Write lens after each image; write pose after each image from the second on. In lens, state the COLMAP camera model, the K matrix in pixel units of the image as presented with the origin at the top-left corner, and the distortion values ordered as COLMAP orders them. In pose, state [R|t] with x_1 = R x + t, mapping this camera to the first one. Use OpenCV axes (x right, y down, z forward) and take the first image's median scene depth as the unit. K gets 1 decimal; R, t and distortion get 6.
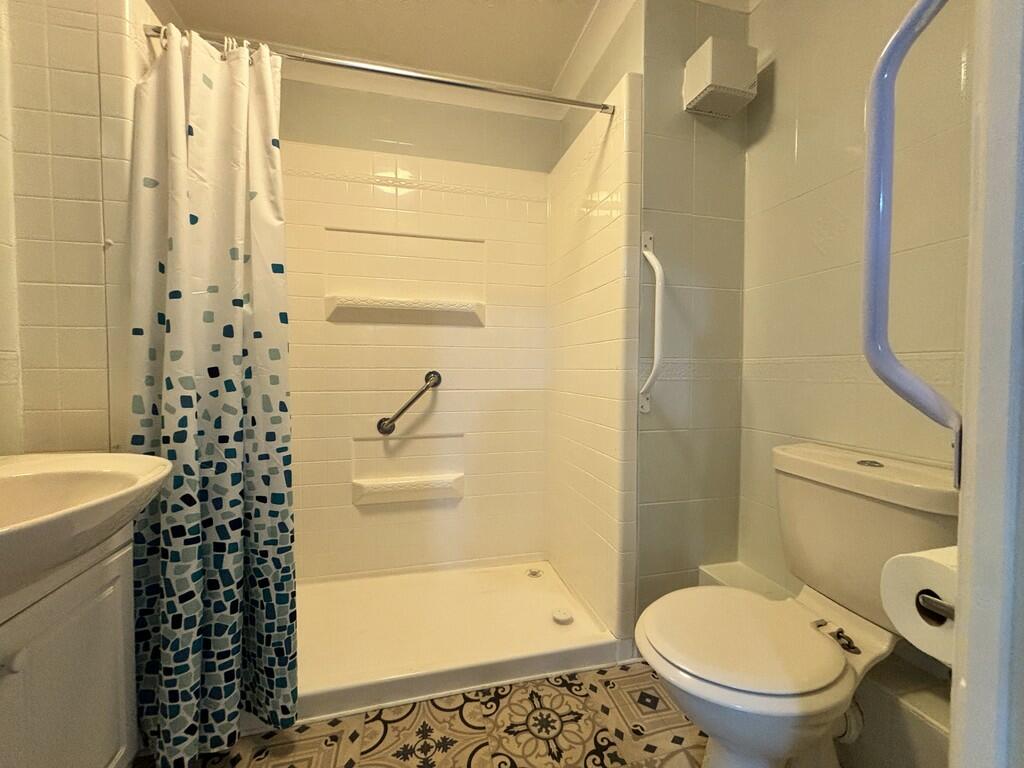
lens RADIAL K [[411.4, 0, 513.6], [0, 411.4, 383.4], [0, 0, 1]] dist [0.000787, 0.000360]
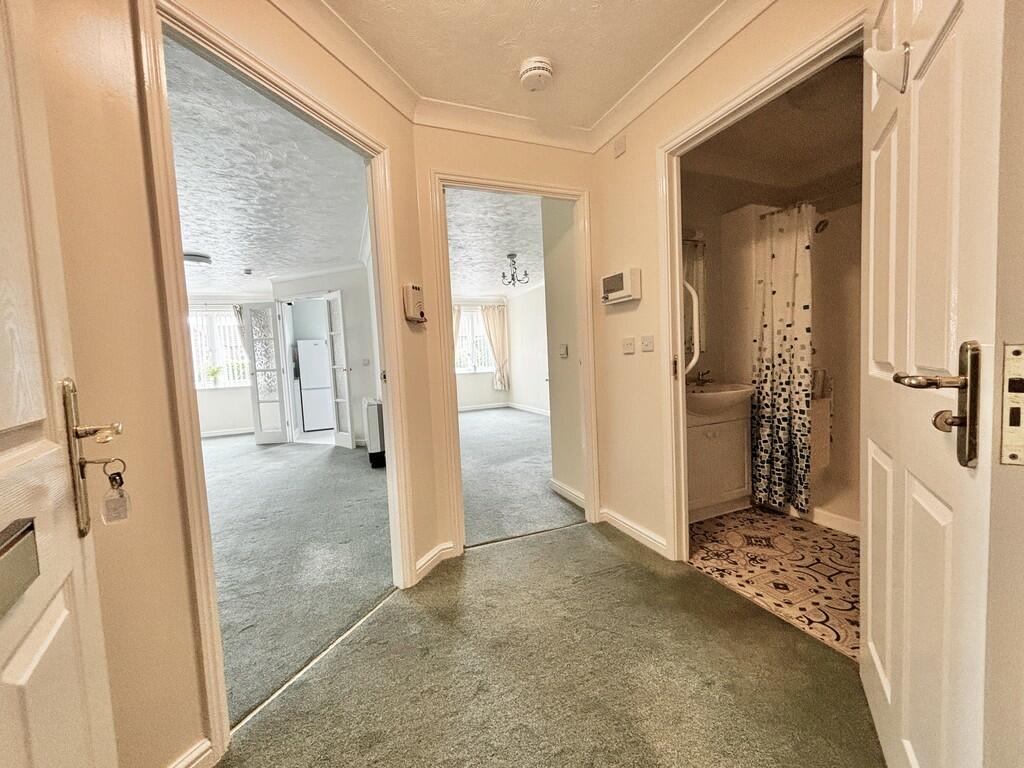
lens RADIAL K [[411.4, 0, 516.1], [0, 411.4, 383.6], [0, 0, 1]] dist [0.000787, 0.000360]
pose [[0.156812, 0.055541, -0.986066, 1.426665], [0.017813, 0.998096, 0.059052, -0.034497], [0.987468, -0.026824, 0.155524, -0.906998]]
